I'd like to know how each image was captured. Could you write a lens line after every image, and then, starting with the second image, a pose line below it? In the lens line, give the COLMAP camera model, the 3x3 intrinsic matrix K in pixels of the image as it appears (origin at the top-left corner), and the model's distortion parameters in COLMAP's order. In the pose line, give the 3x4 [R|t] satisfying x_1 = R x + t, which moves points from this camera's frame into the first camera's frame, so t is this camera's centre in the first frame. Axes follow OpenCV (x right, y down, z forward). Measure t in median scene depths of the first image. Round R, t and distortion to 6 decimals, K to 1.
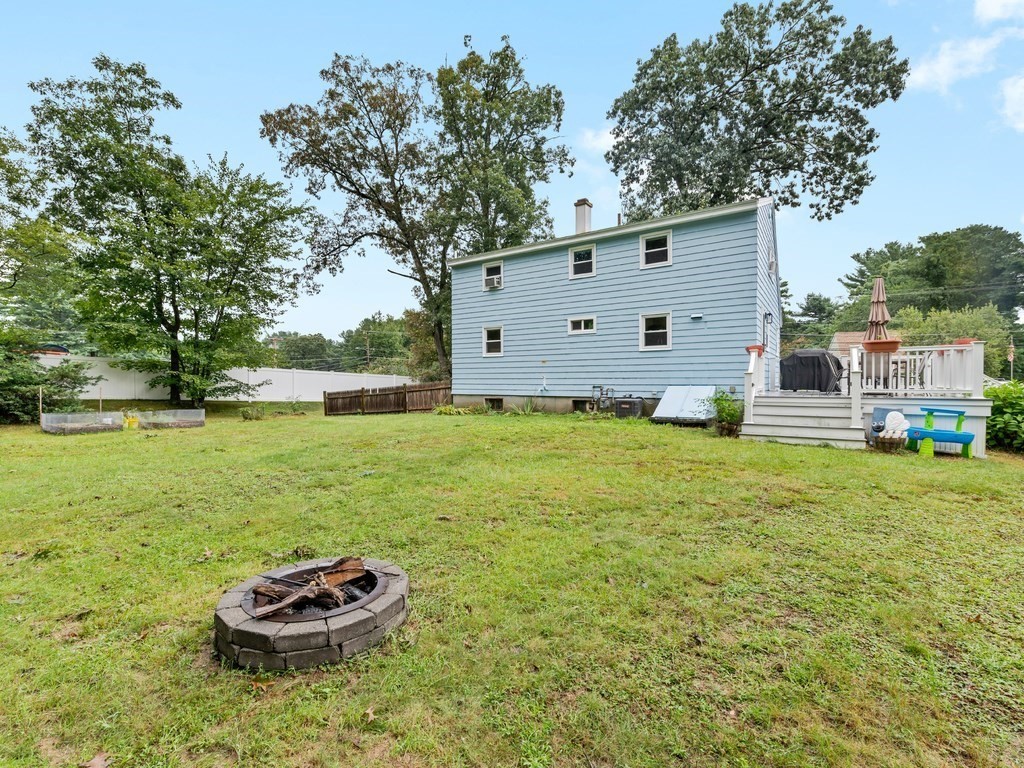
lens RADIAL K [[456.9, 0, 507.4], [0, 456.9, 379.6], [0, 0, 1]] dist [-0.001402, -0.000475]
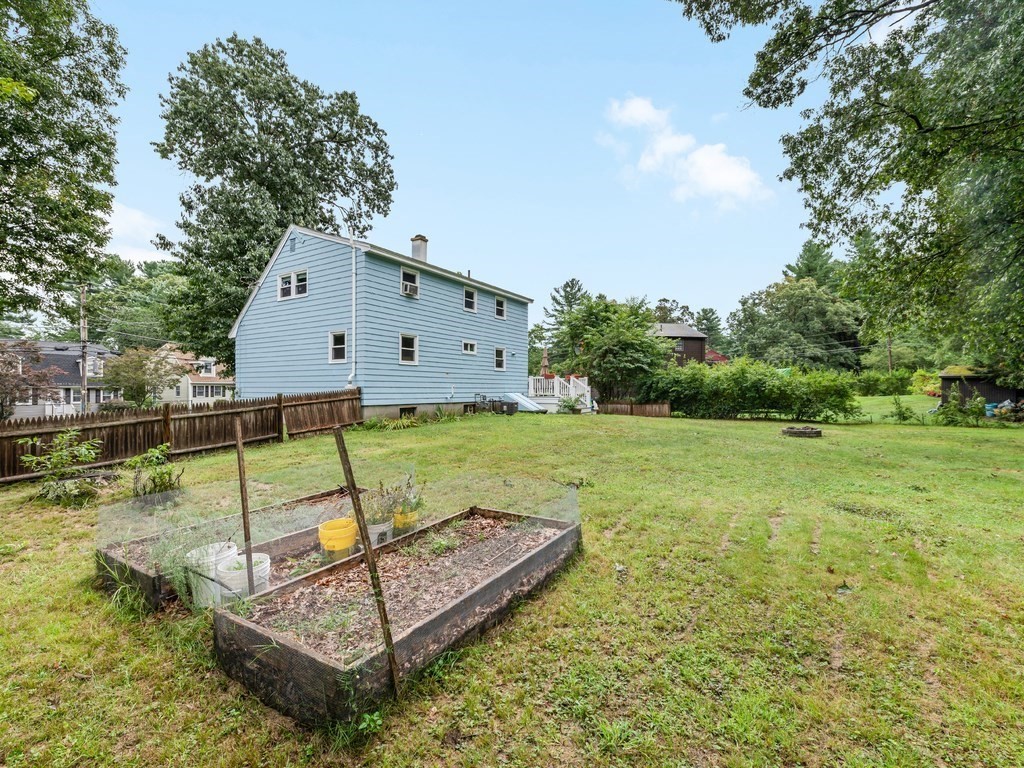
lens RADIAL K [[456.9, 0, 507.4], [0, 456.9, 379.6], [0, 0, 1]] dist [-0.001402, -0.000475]
pose [[-0.038351, 0.037144, 0.998574, -1.034392], [0.015644, 0.999209, -0.036567, 0.020657], [-0.999142, 0.014219, -0.038902, 0.850524]]
